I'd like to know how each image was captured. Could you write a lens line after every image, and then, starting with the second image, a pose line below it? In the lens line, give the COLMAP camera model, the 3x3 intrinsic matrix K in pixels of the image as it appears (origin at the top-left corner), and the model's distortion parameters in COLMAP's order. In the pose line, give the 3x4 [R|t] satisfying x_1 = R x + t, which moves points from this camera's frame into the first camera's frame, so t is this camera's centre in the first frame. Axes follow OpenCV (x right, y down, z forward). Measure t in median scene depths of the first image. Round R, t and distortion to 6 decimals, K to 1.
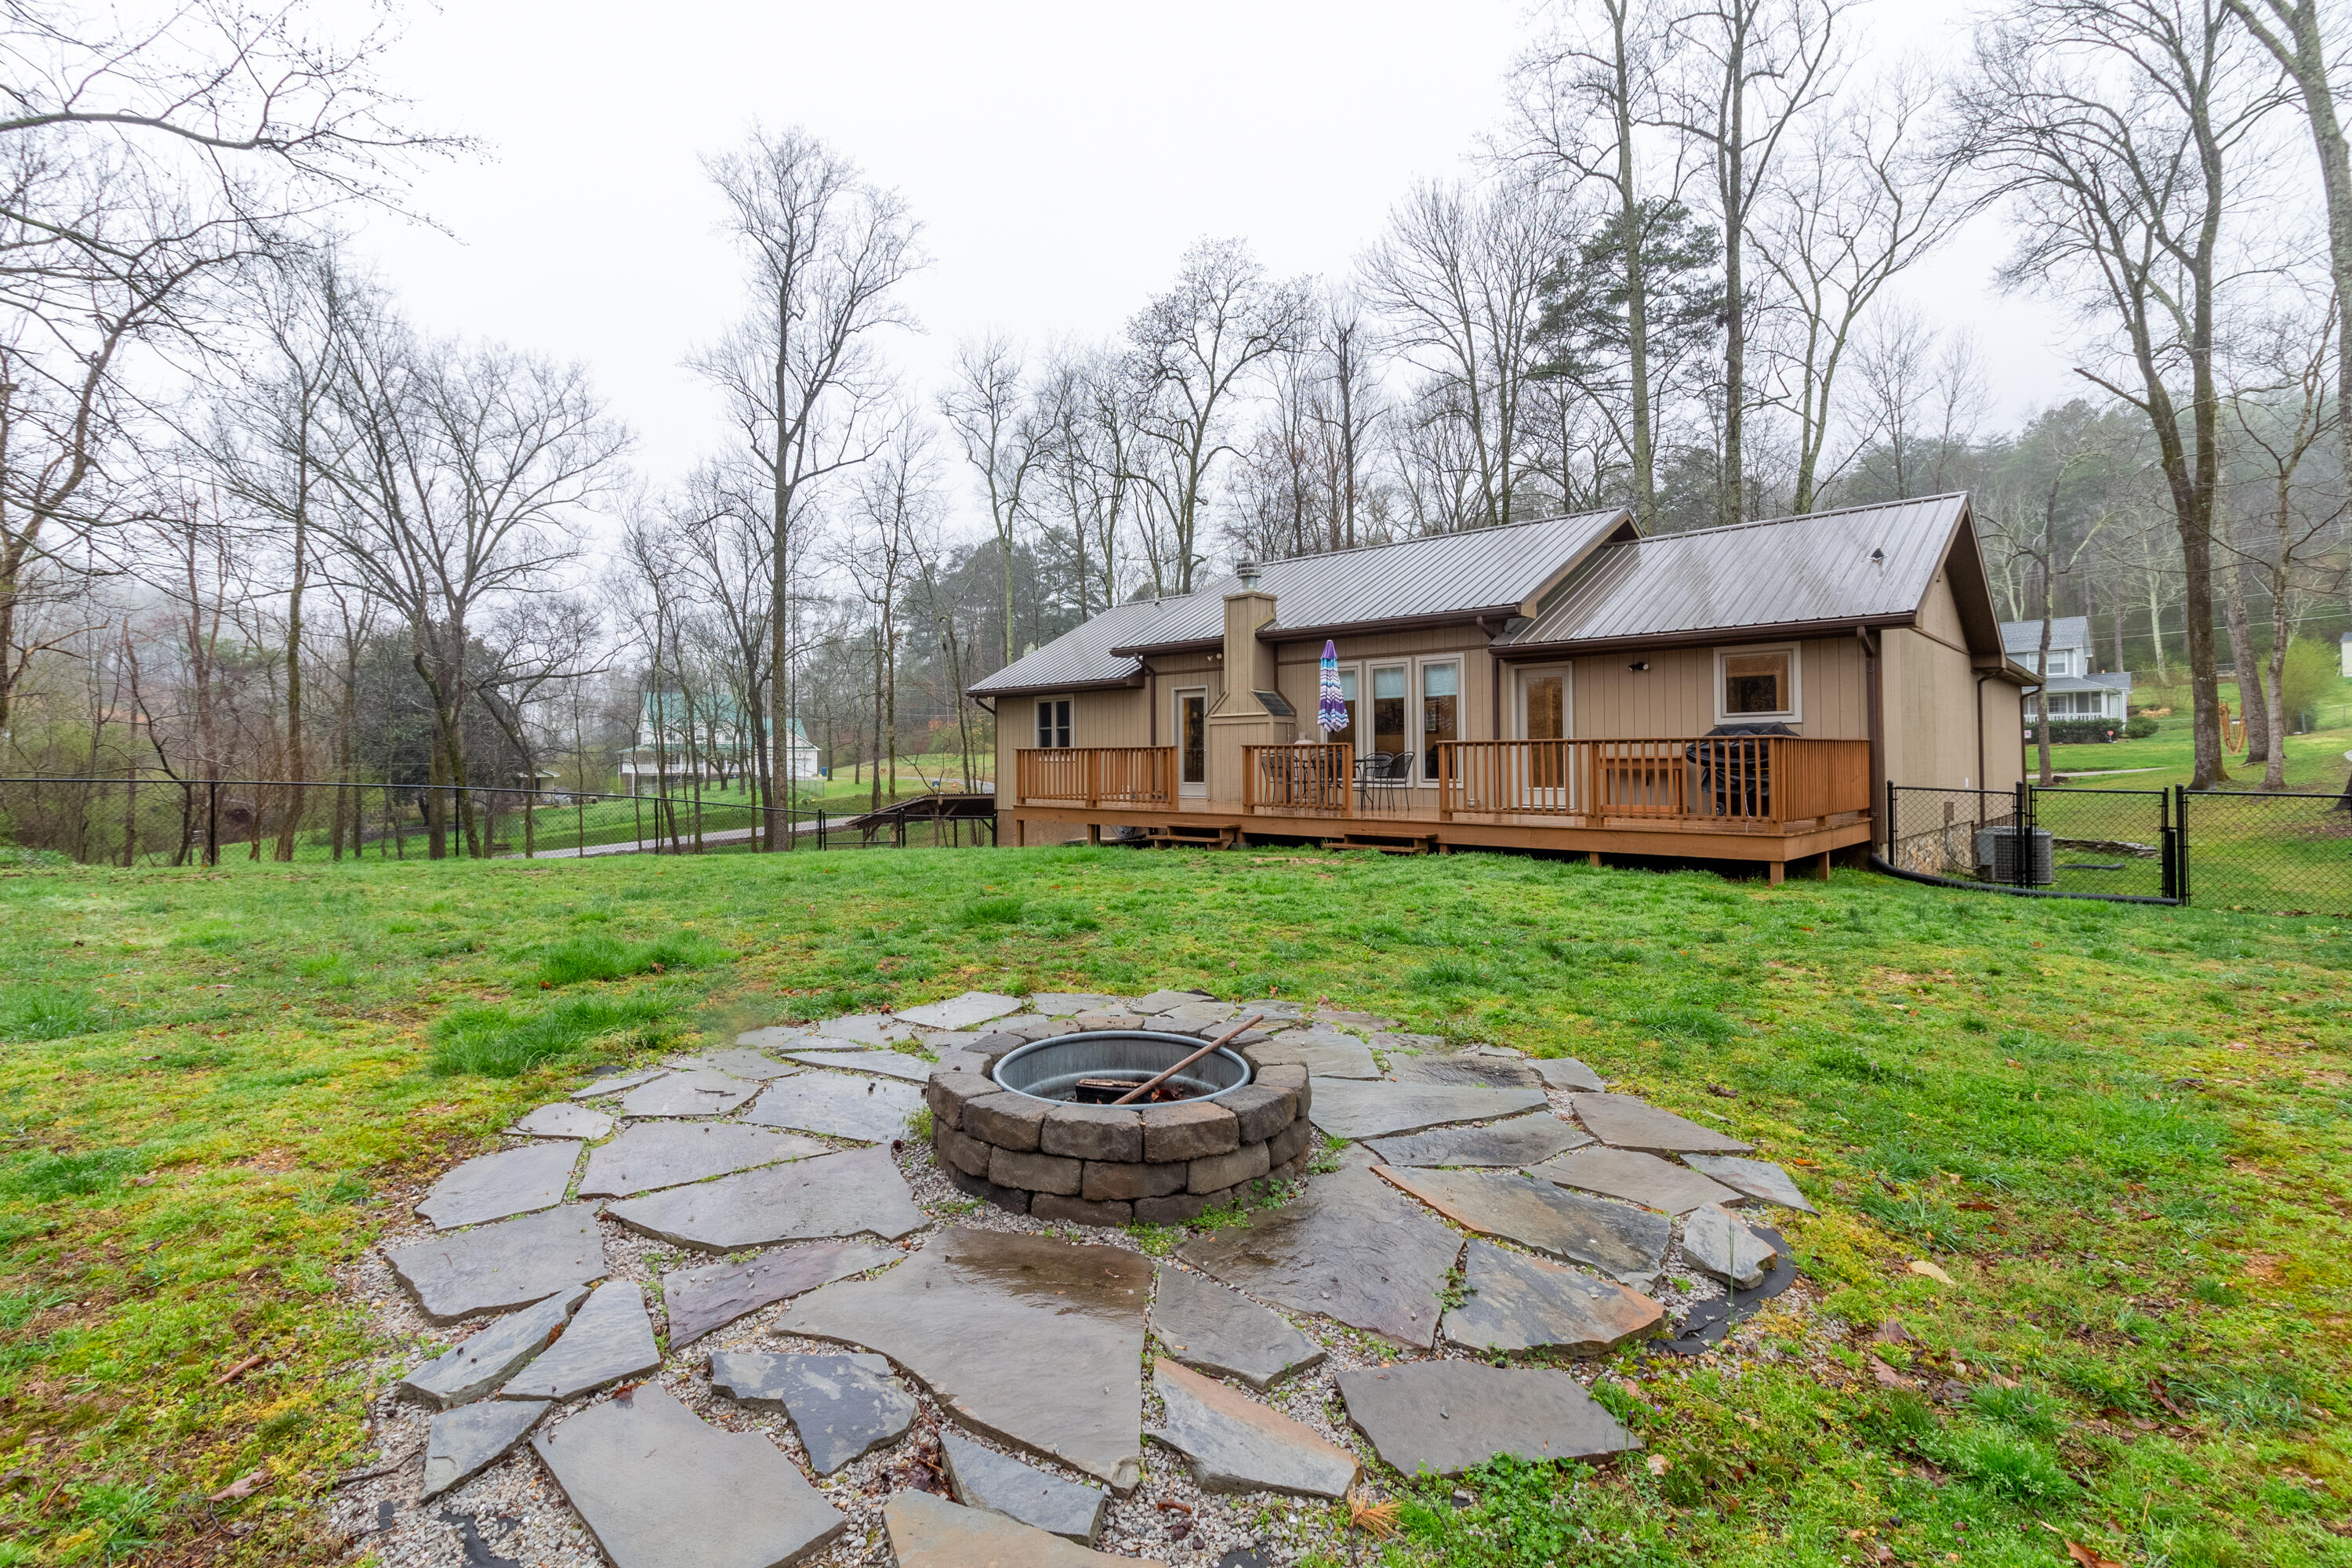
lens RADIAL K [[1090.9, 0, 1171.0], [0, 1090.9, 747.3], [0, 0, 1]] dist [0.001514, 0.000918]
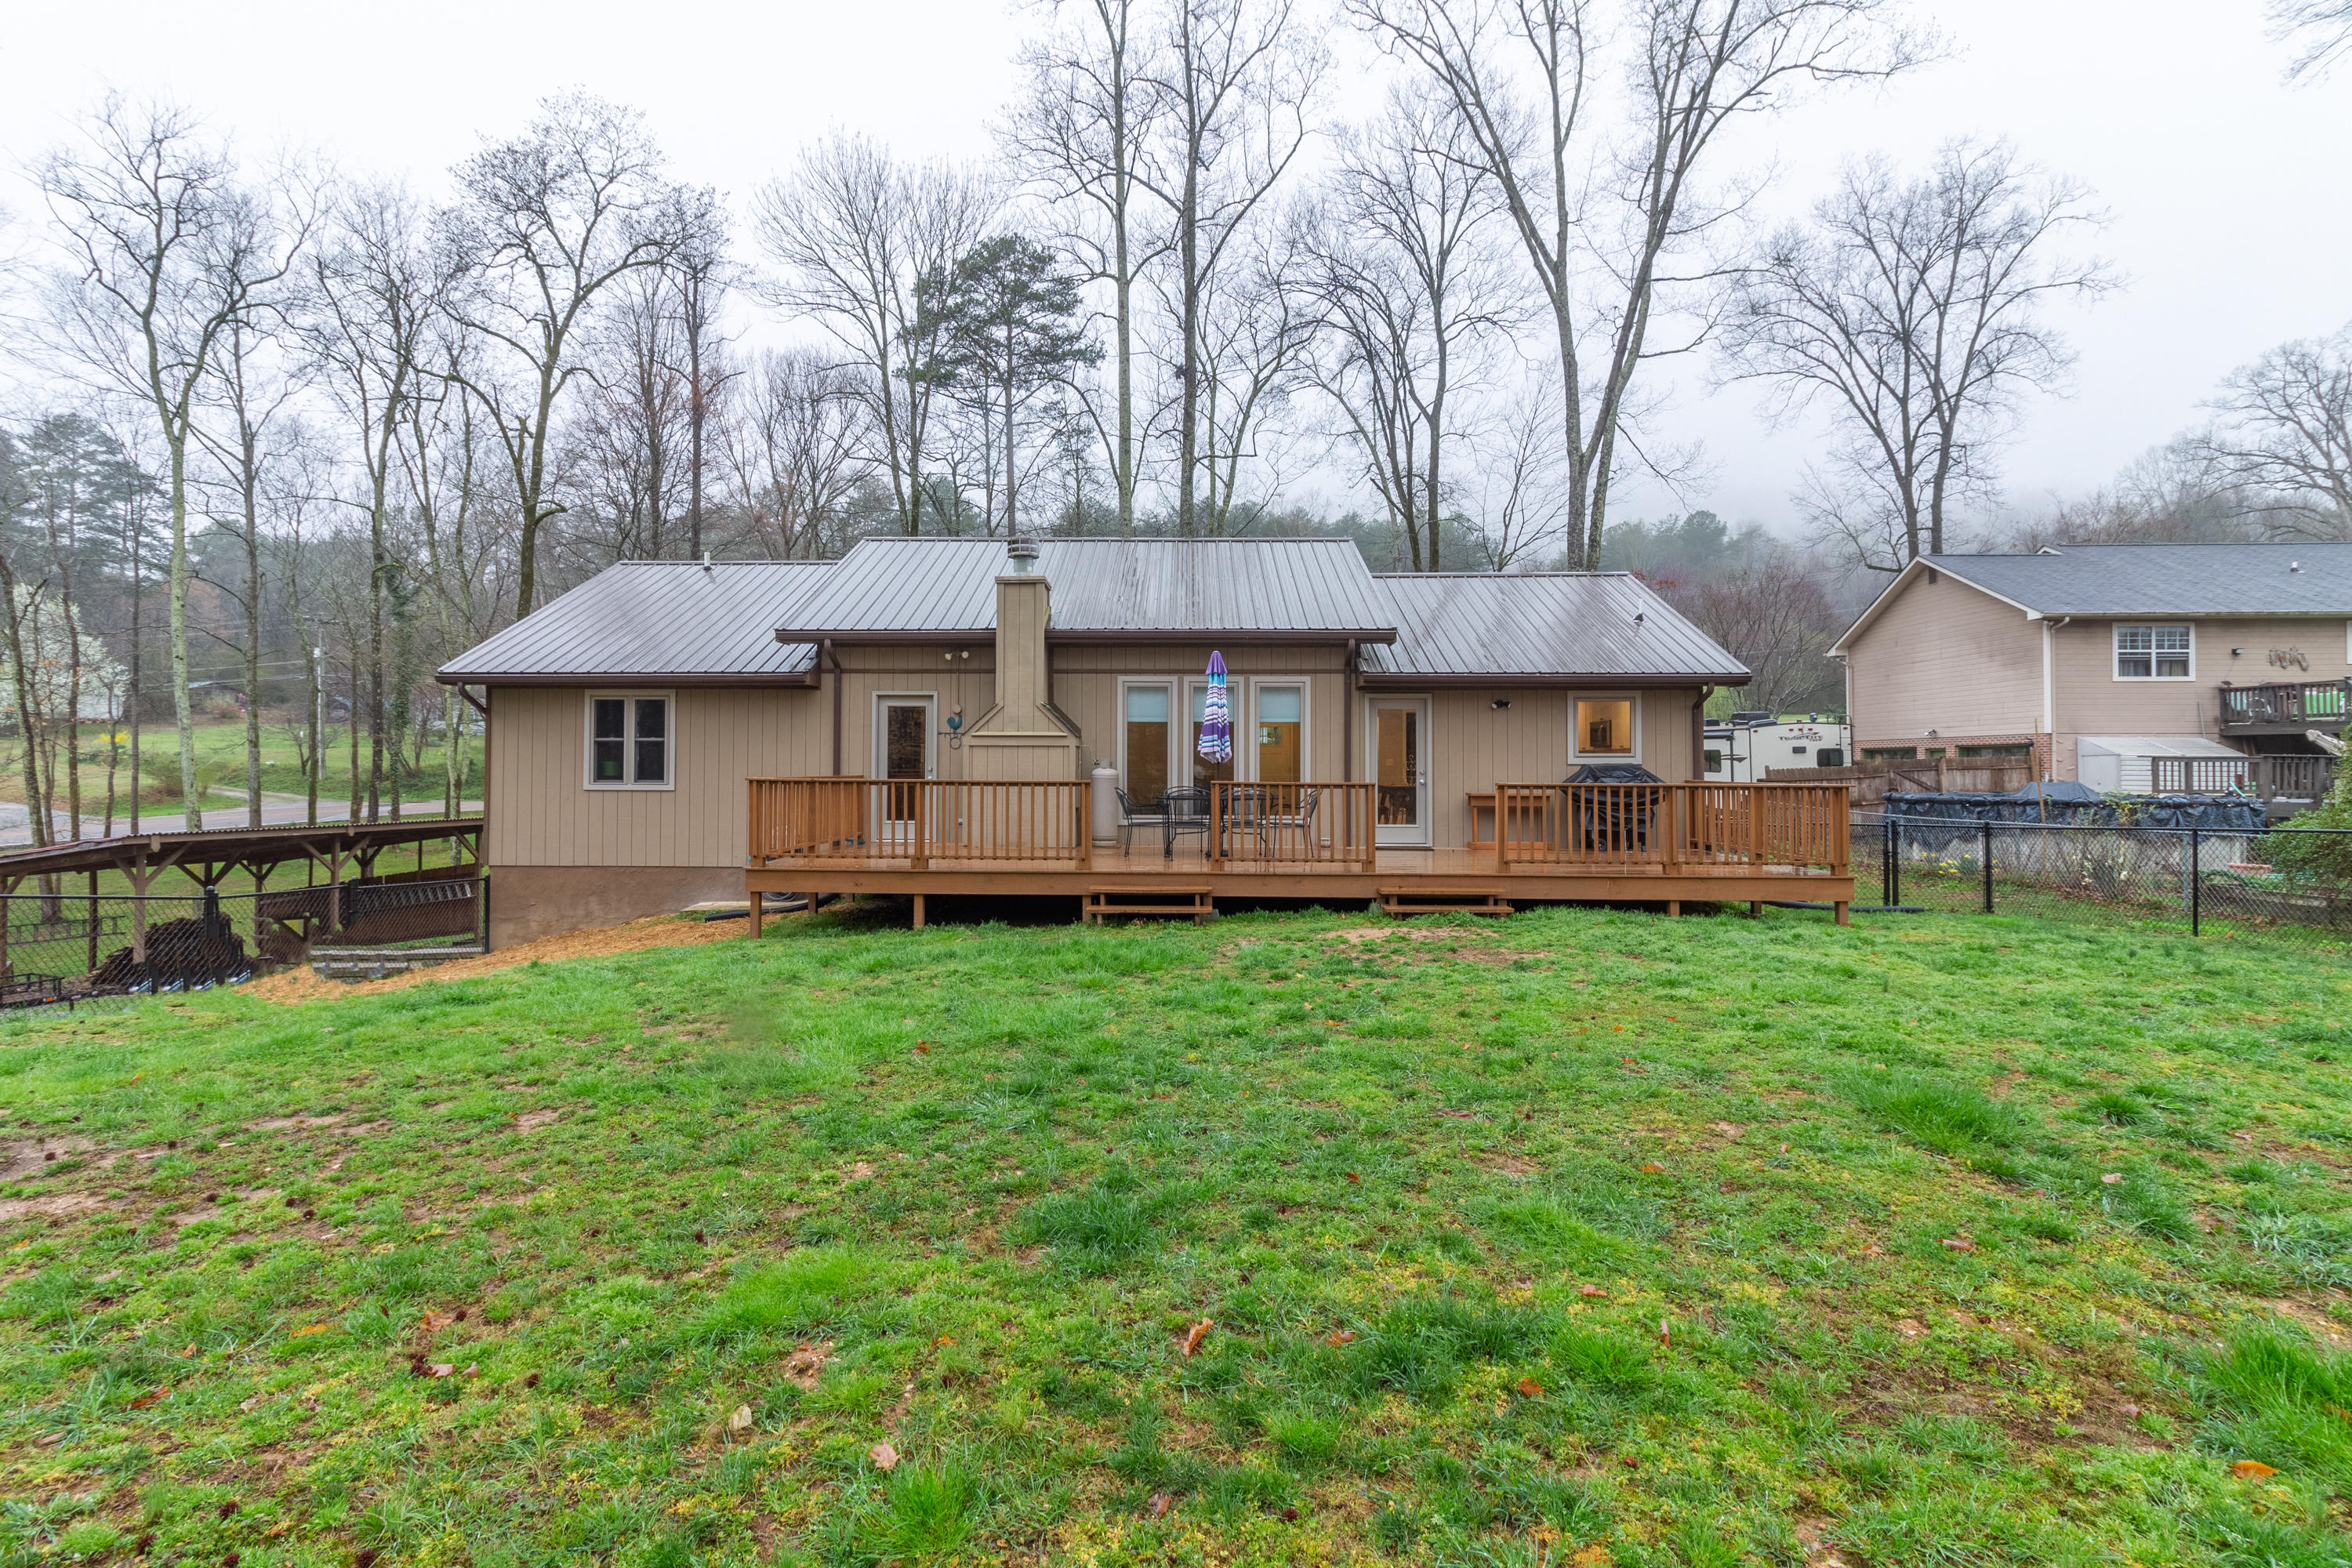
lens RADIAL K [[1090.9, 0, 1171.0], [0, 1090.9, 747.3], [0, 0, 1]] dist [0.001514, 0.000918]
pose [[0.742690, 0.020951, 0.669308, -0.353450], [-0.017139, 0.999778, -0.012278, -0.012183], [-0.669416, -0.002352, 0.742884, 0.339196]]
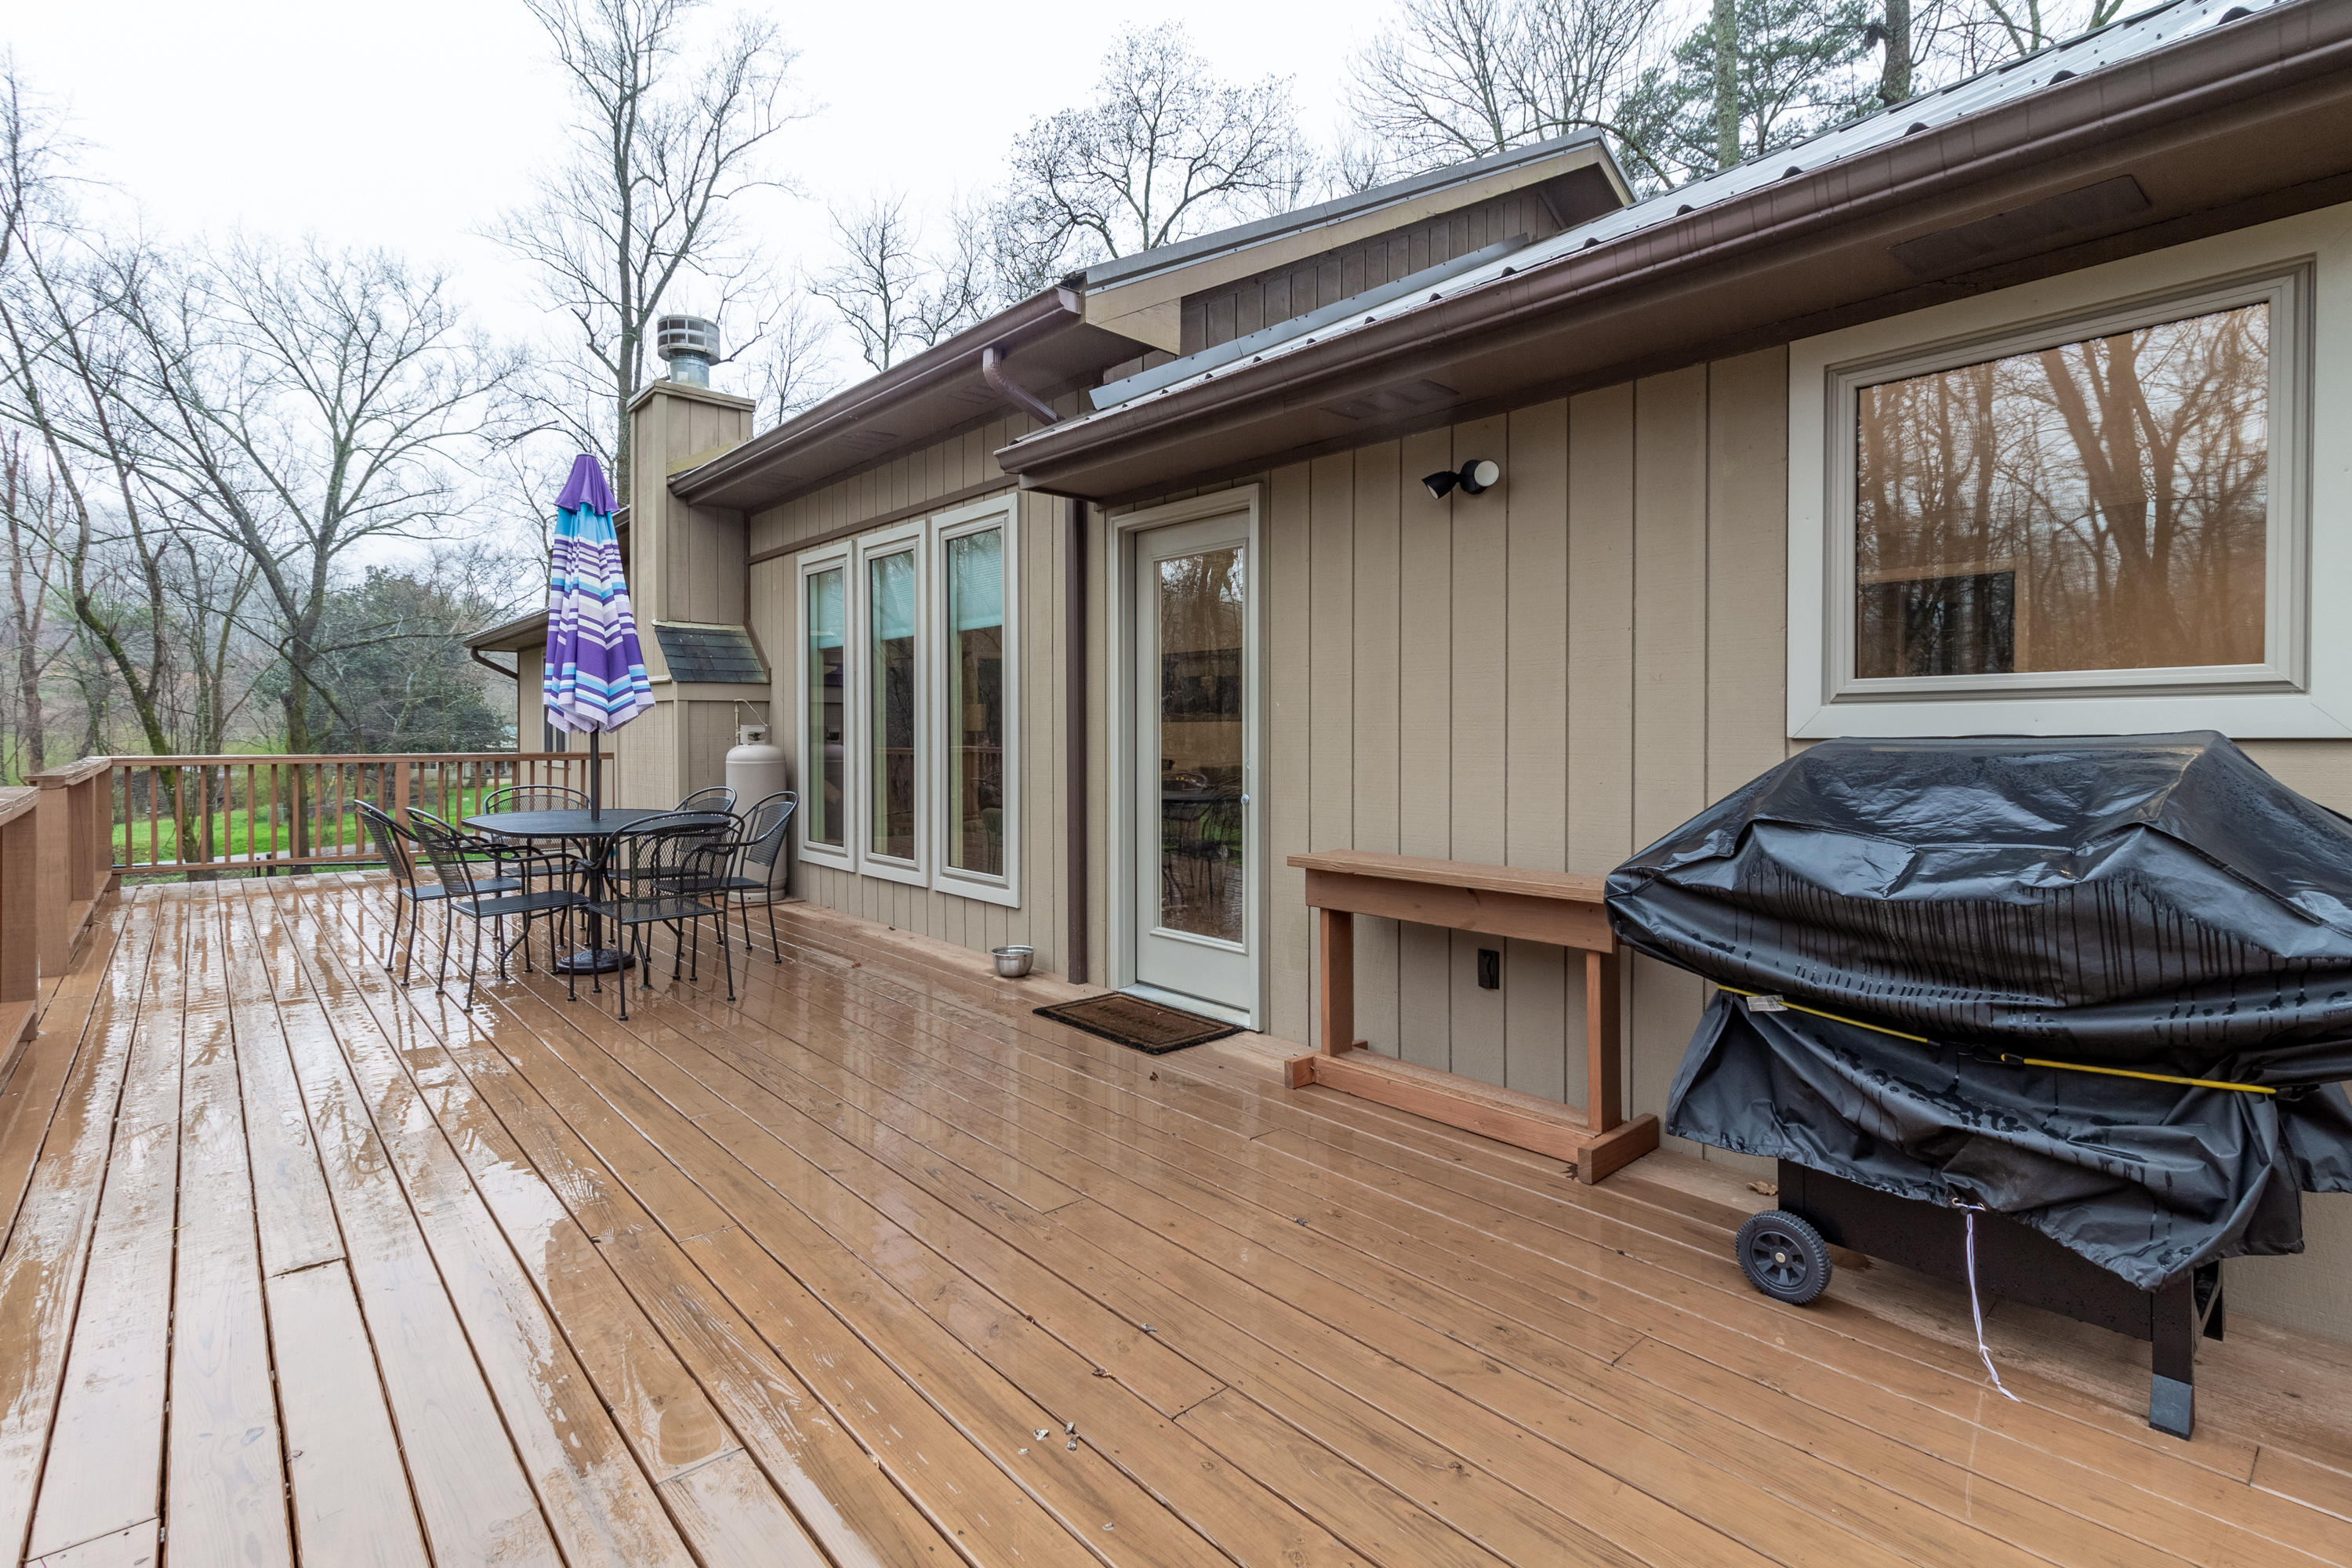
lens RADIAL K [[1090.9, 0, 1171.0], [0, 1090.9, 747.3], [0, 0, 1]] dist [0.001514, 0.000918]
pose [[0.995151, 0.011031, -0.097735, 0.290873], [-0.008227, 0.999544, 0.029037, -0.016936], [0.098010, -0.028092, 0.994789, 0.566872]]
